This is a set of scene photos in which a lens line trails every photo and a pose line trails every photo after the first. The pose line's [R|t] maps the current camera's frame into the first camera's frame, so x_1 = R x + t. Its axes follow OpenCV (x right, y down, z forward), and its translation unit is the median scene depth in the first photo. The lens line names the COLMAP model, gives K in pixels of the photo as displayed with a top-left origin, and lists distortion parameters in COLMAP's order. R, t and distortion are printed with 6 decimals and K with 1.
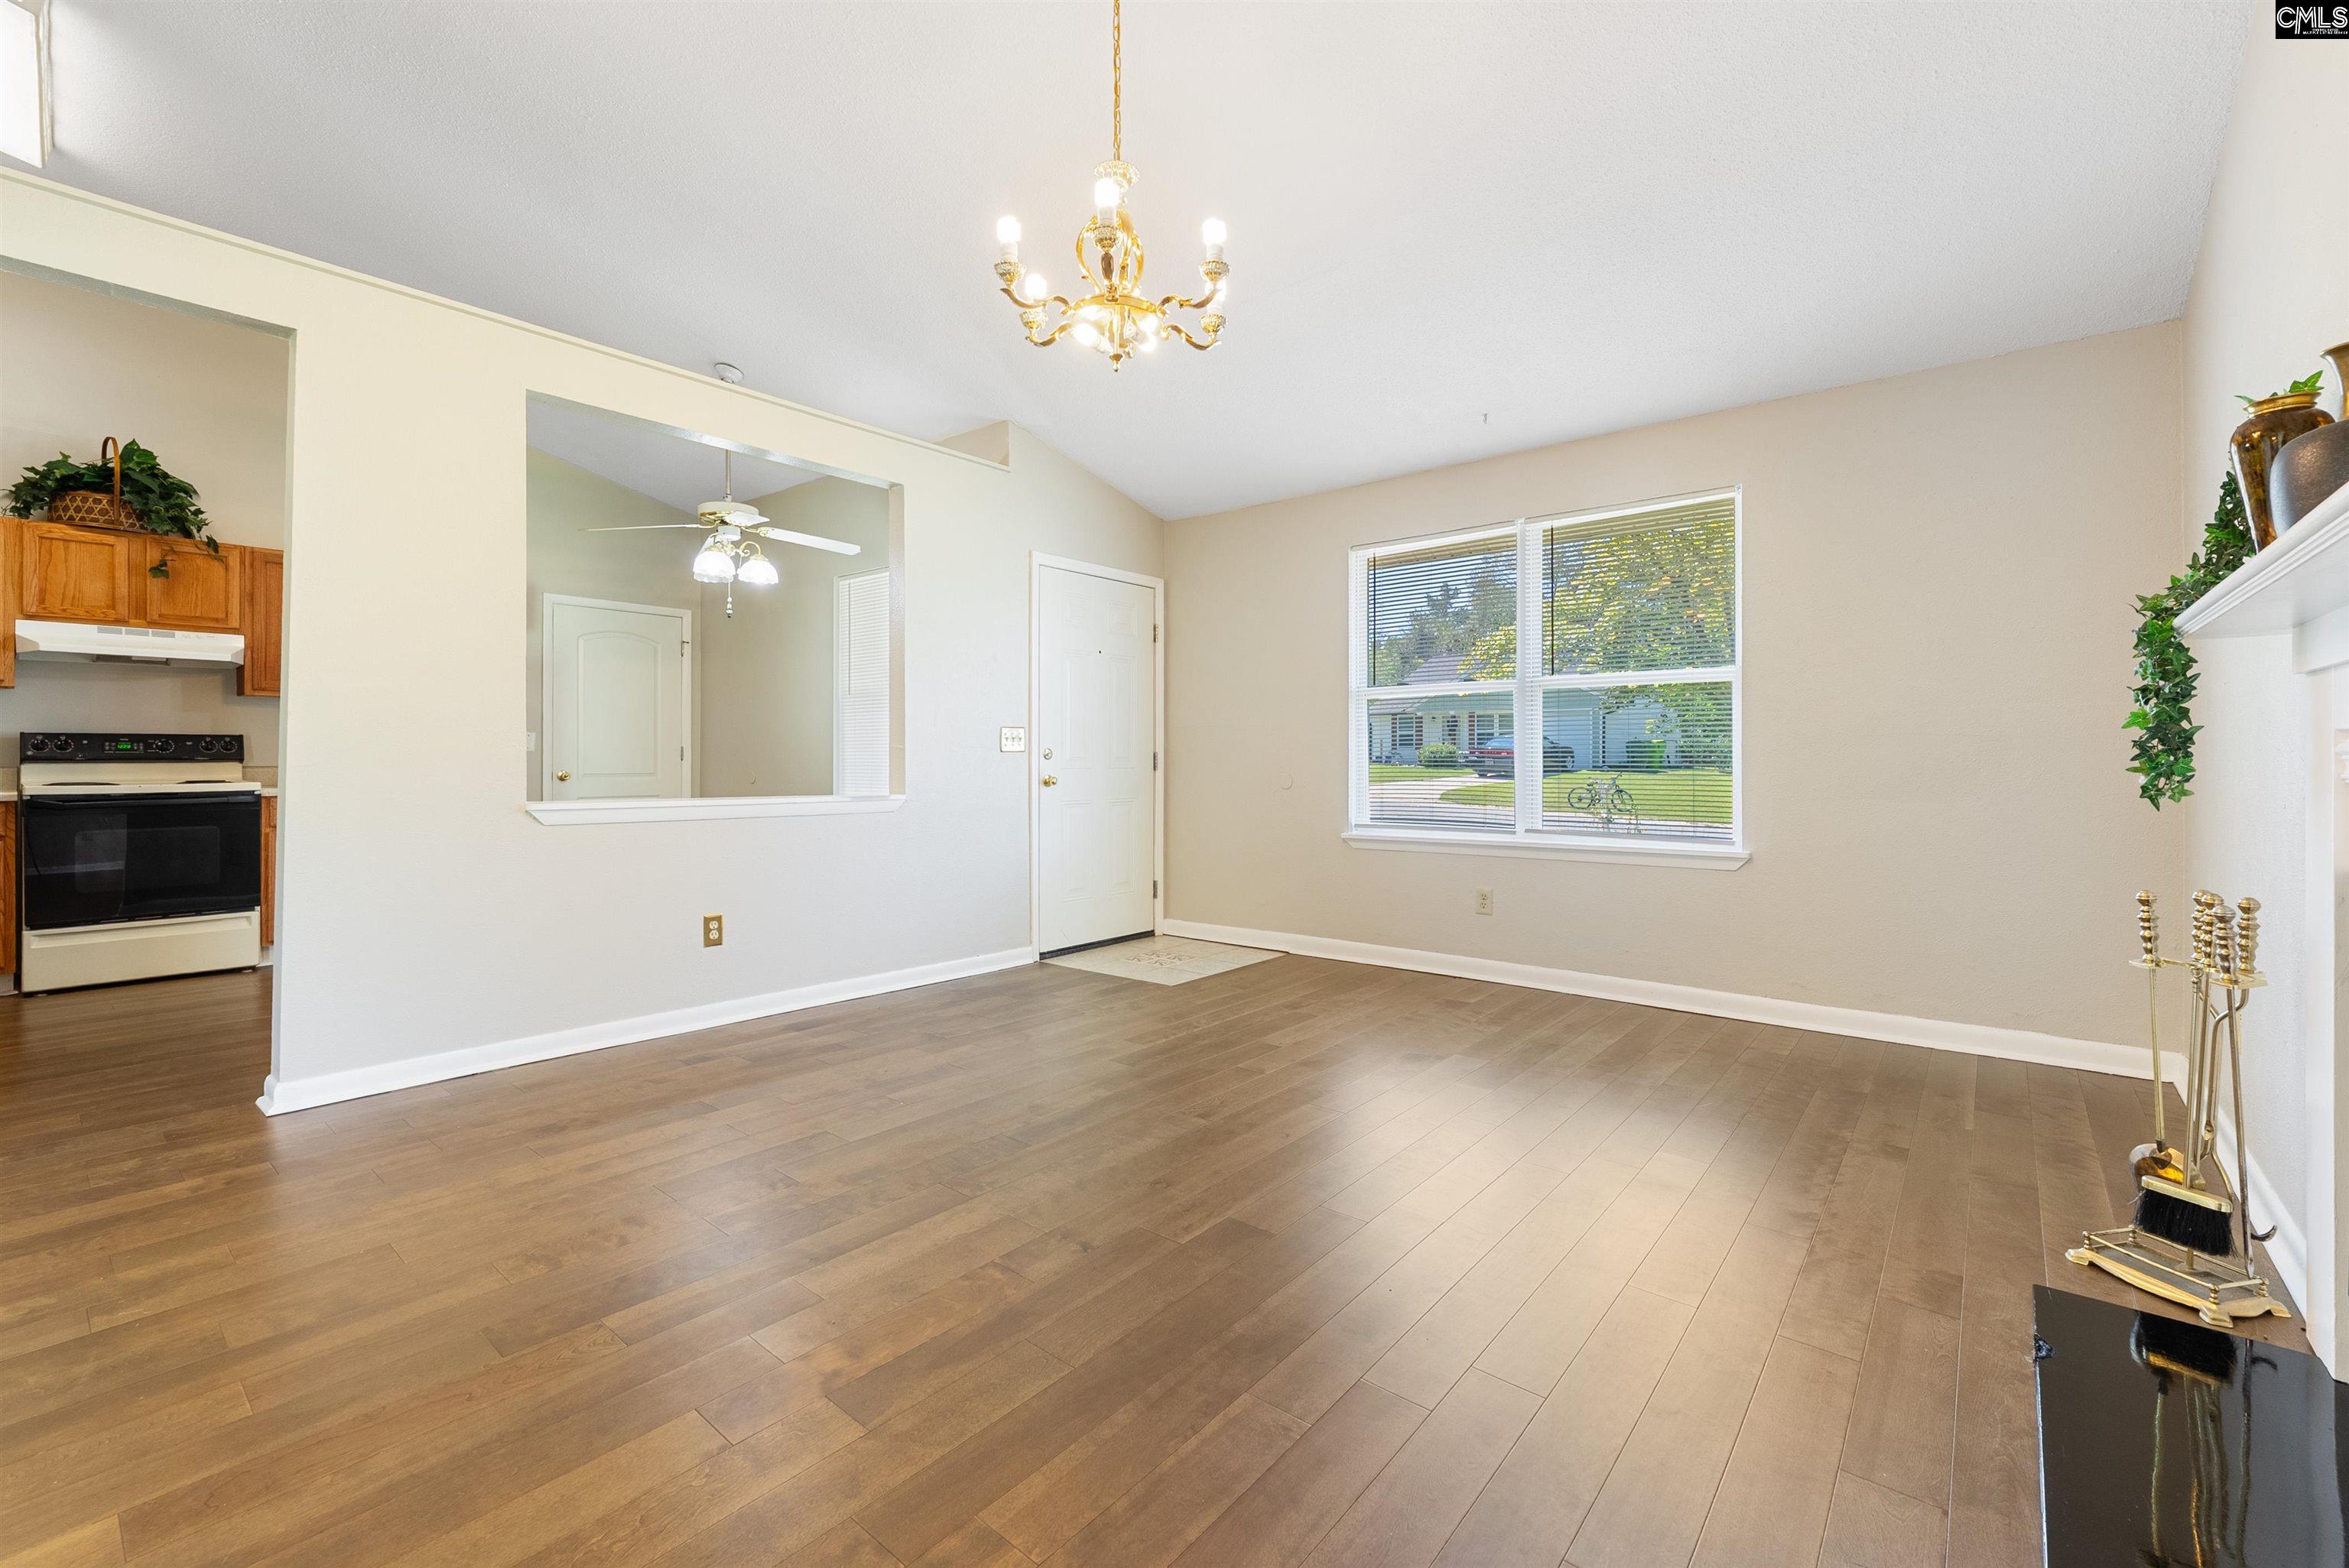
lens RADIAL K [[968.9, 0, 1156.3], [0, 968.9, 756.2], [0, 0, 1]] dist [-0.000137, -0.000025]
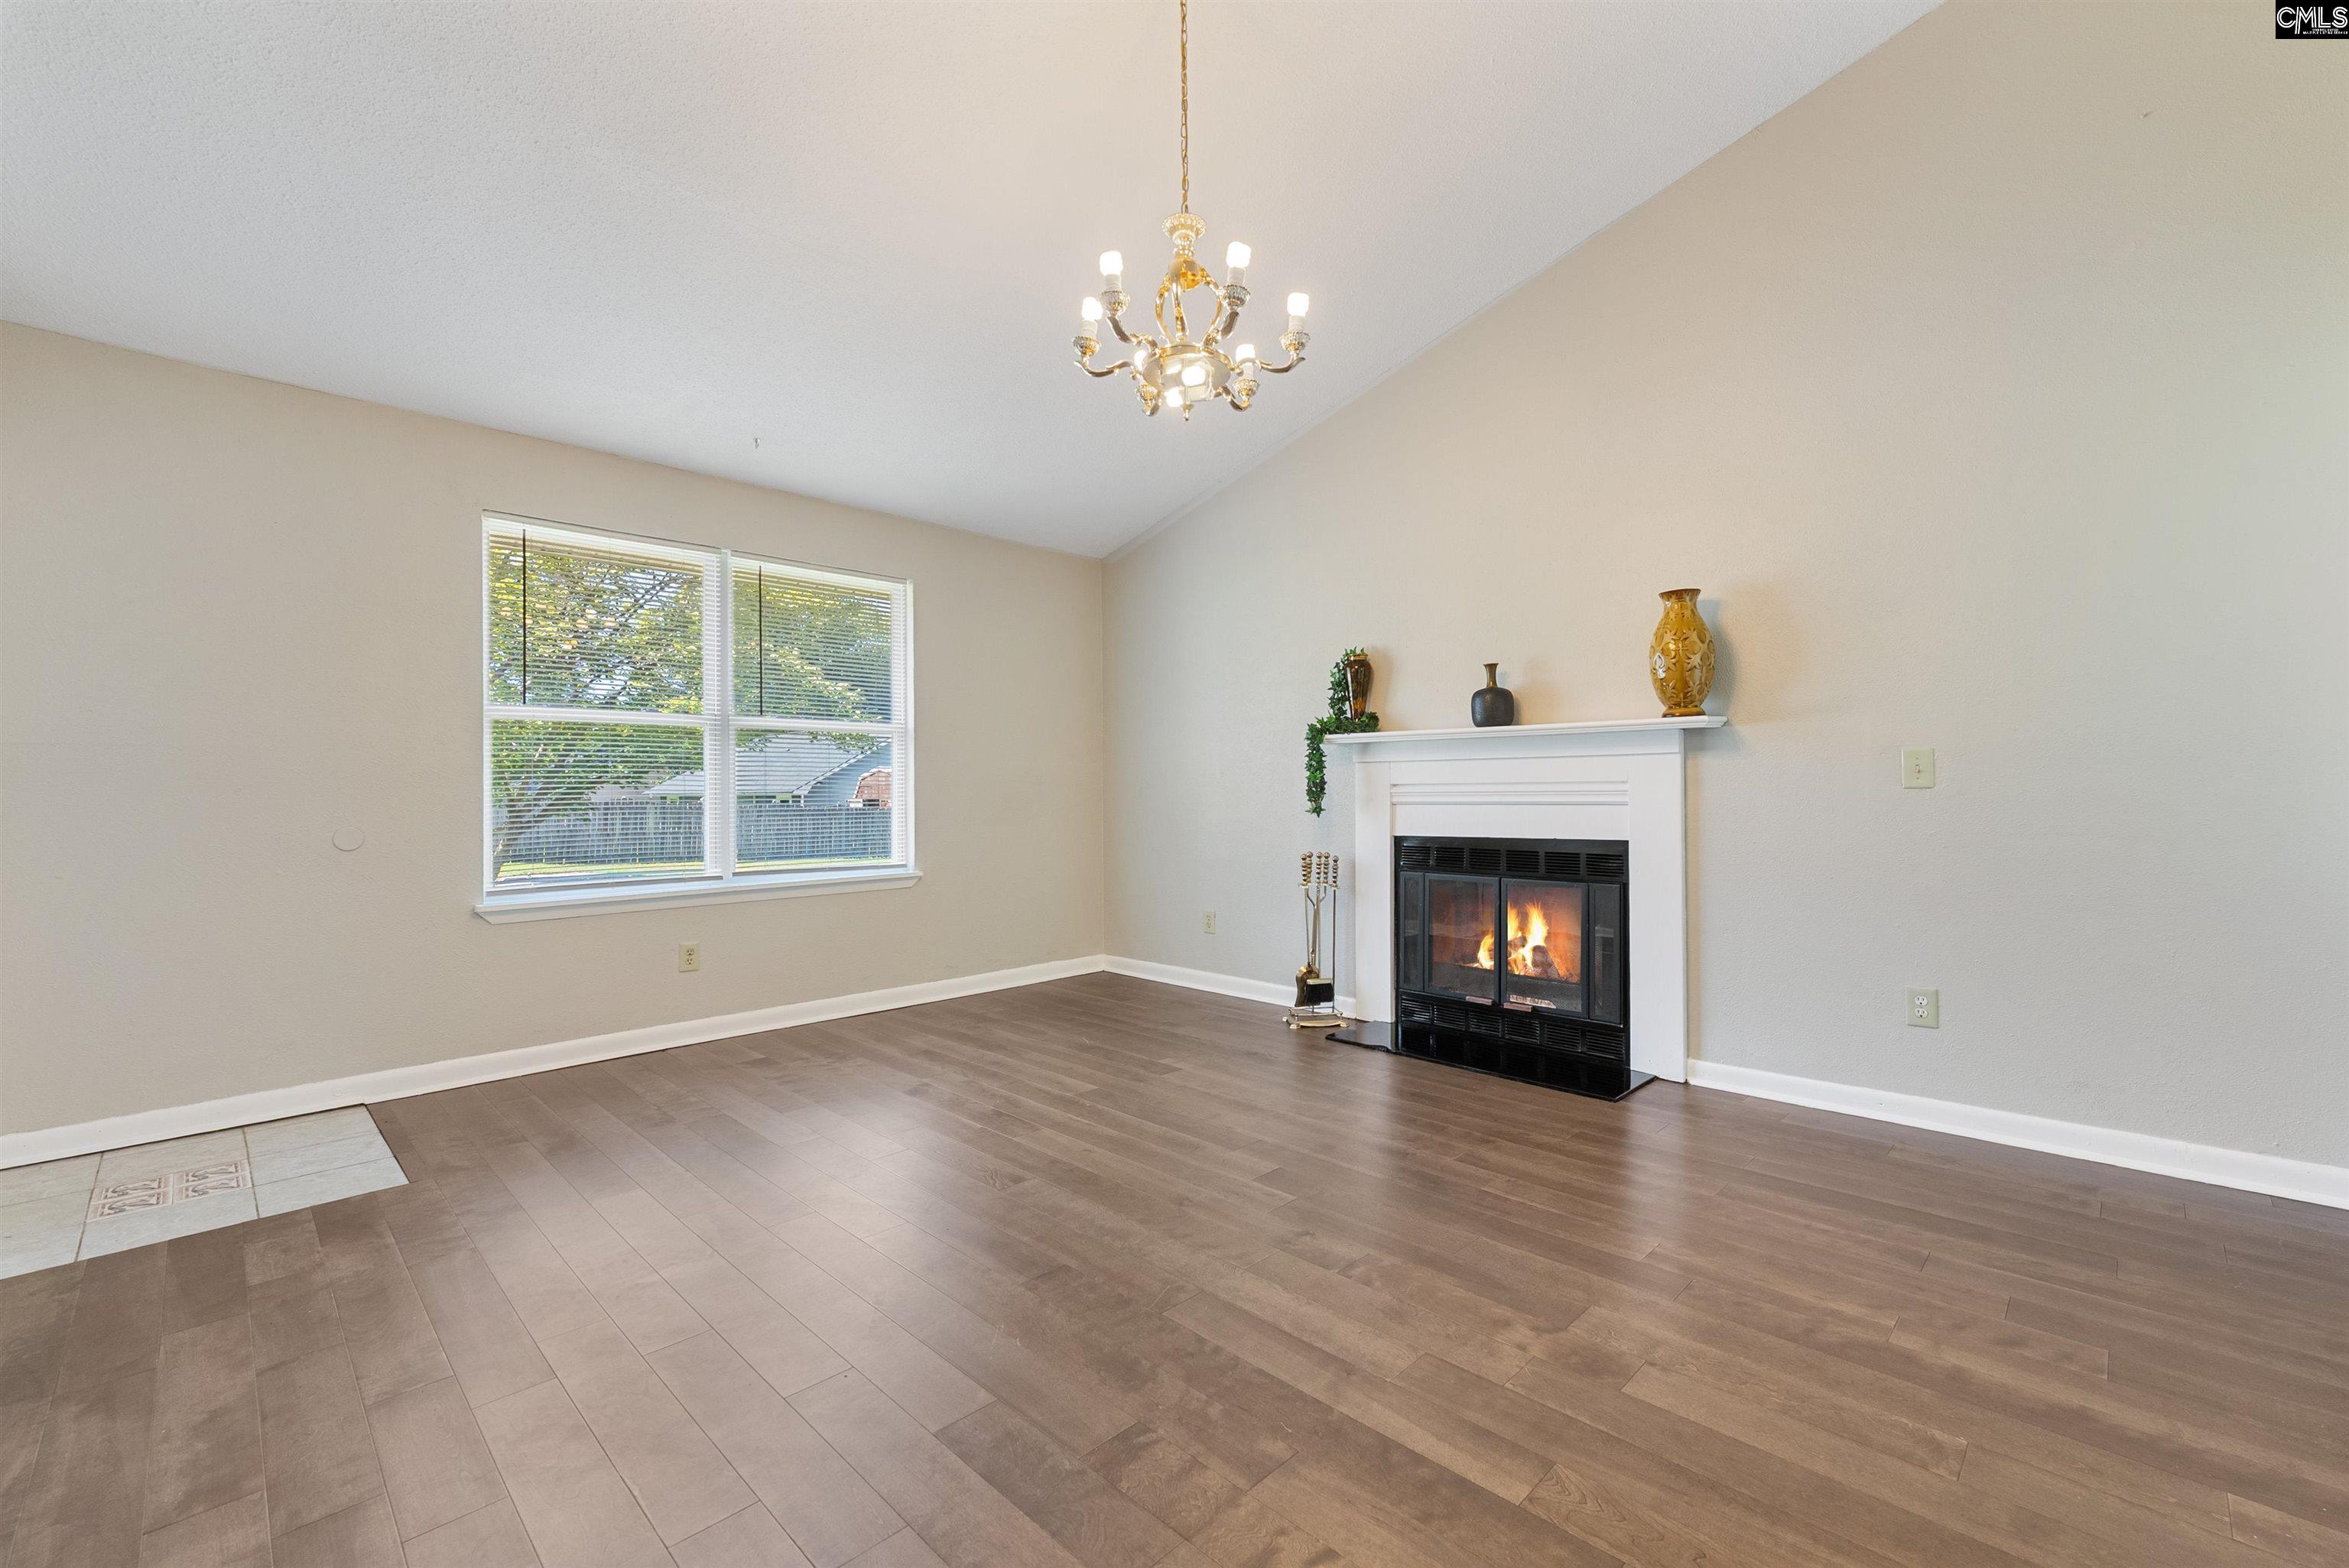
lens RADIAL K [[986.4, 0, 1174.5], [0, 986.4, 784.0], [0, 0, 1]] dist [-0.002183, -0.000367]
pose [[0.080612, 0.009875, 0.996697, -1.197028], [0.004353, 0.999938, -0.010260, -0.001380], [-0.996736, 0.005166, 0.080564, 1.032155]]
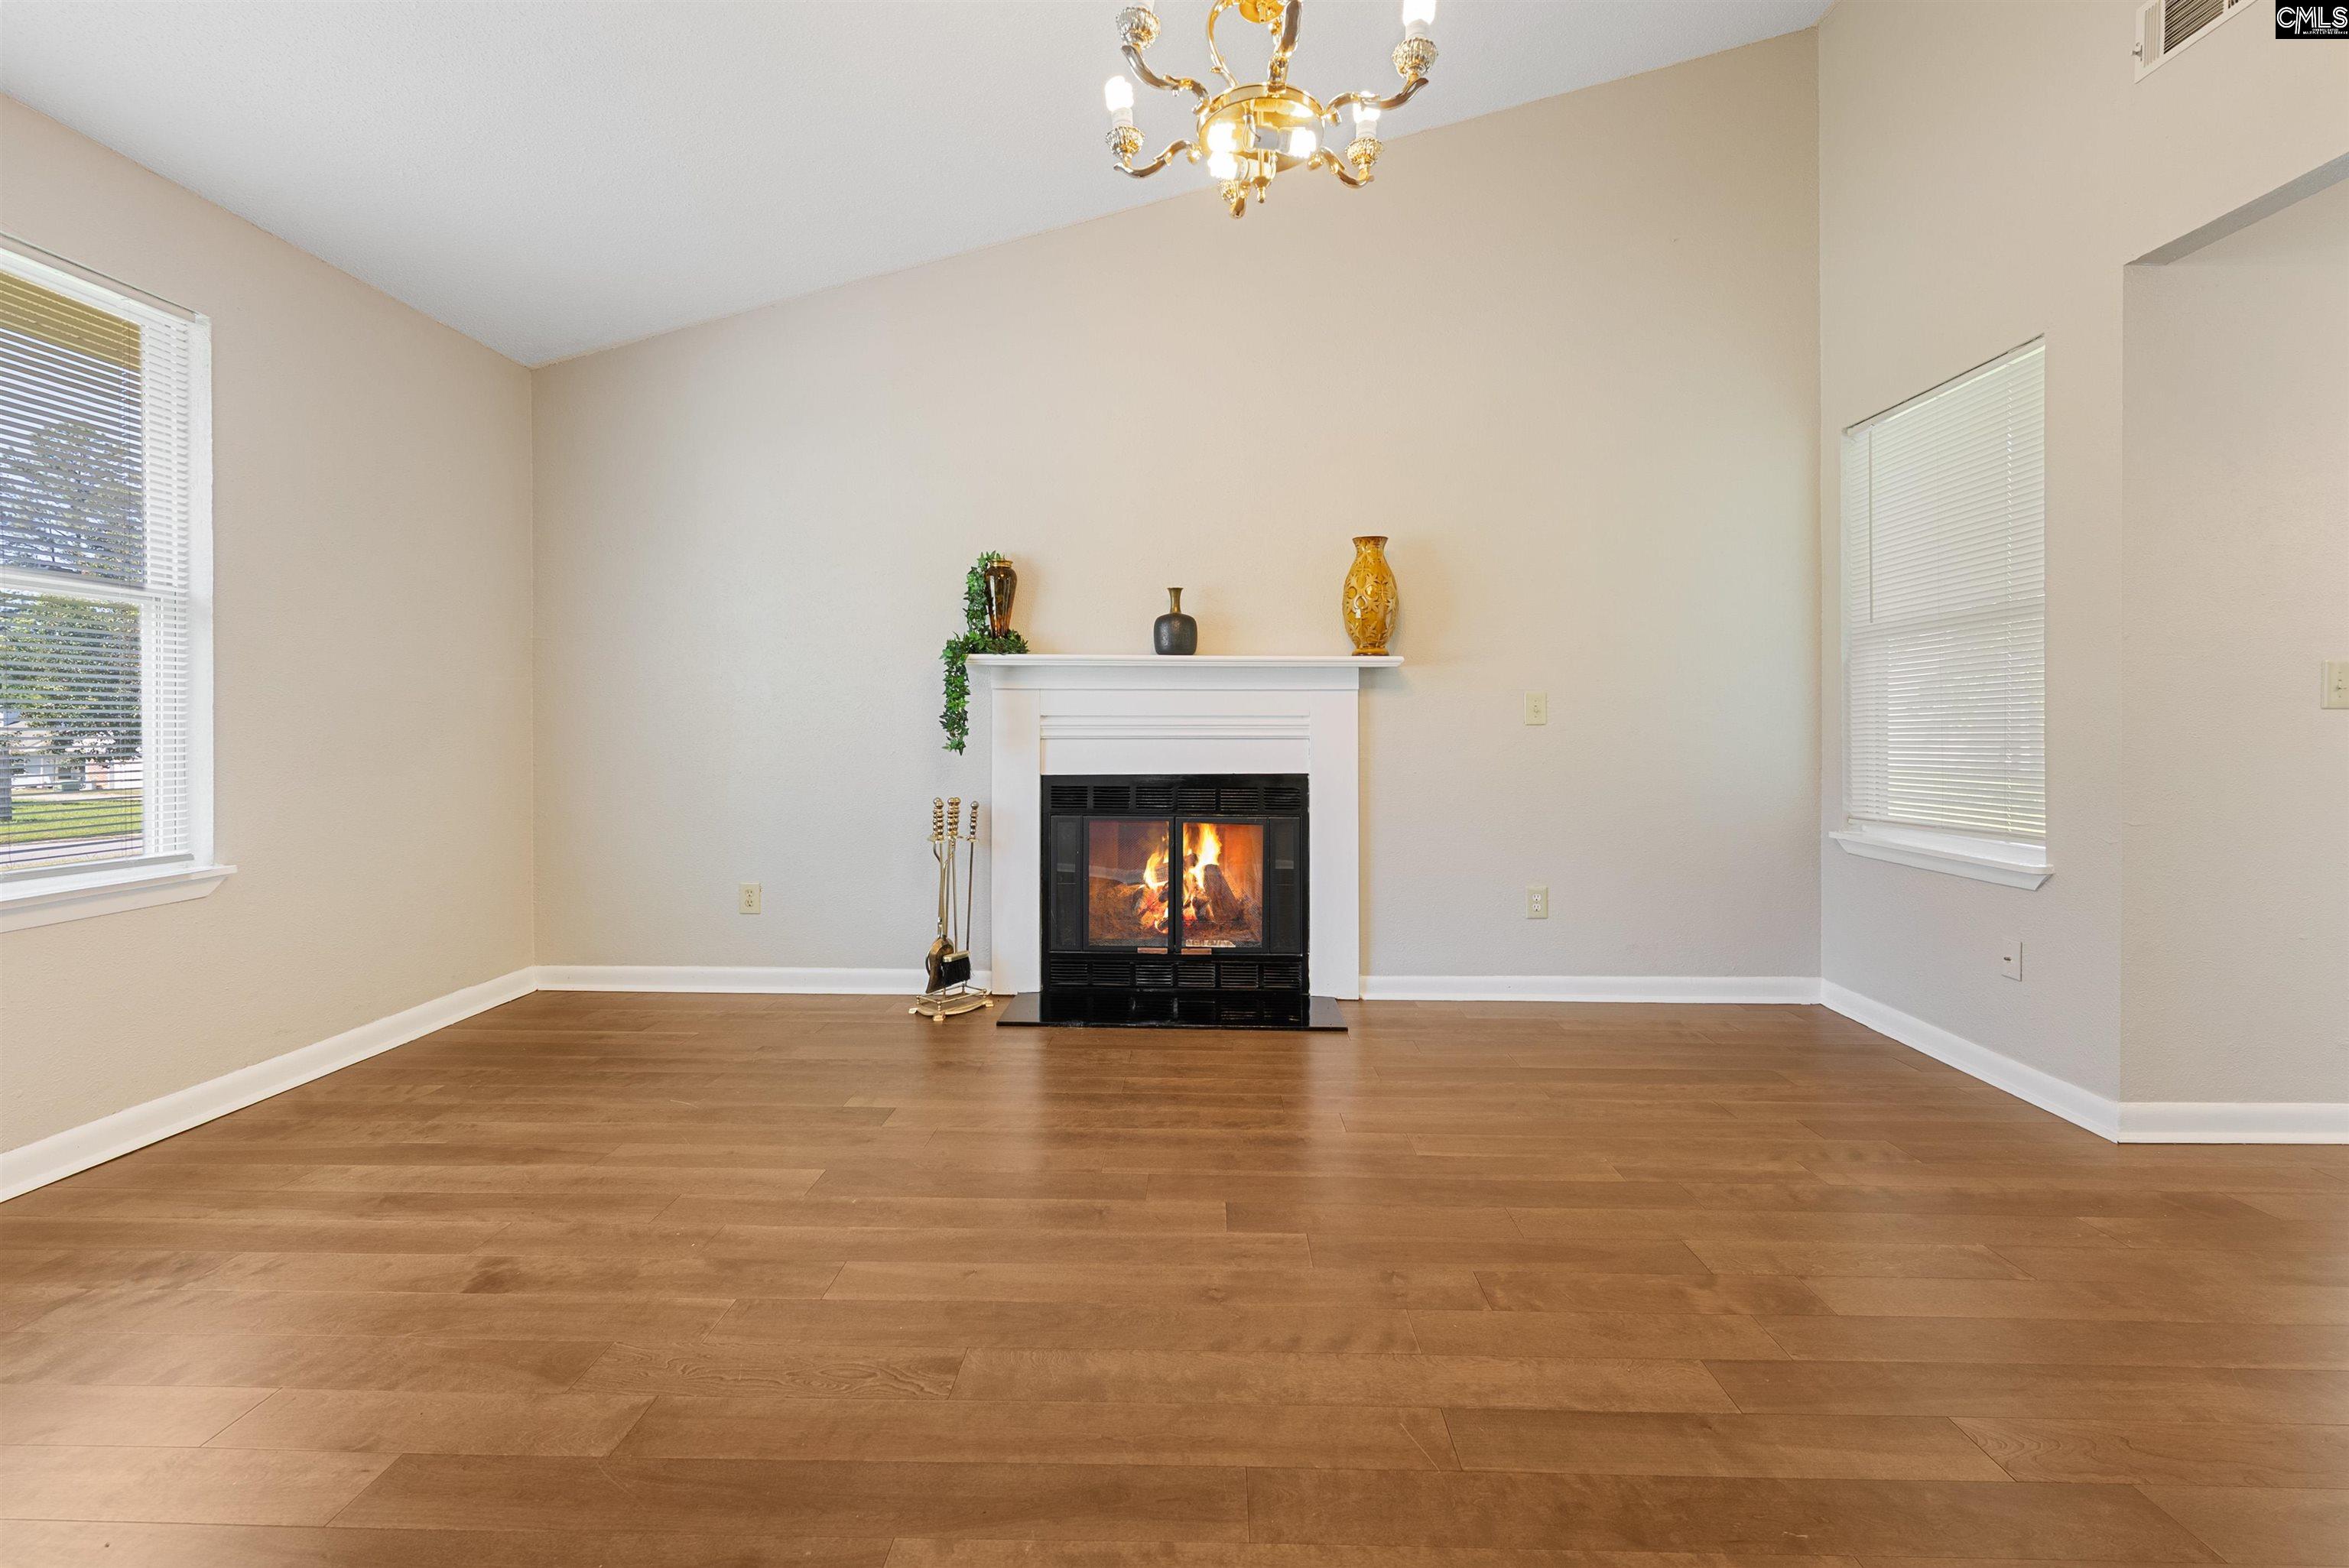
lens RADIAL K [[991.3, 0, 1180.2], [0, 991.3, 728.6], [0, 0, 1]] dist [-0.000739, -0.000558]
pose [[-0.632165, -0.002557, 0.774830, -0.644480], [-0.002358, 0.999996, 0.001376, -0.000040], [-0.774830, -0.000957, -0.632168, 1.689420]]
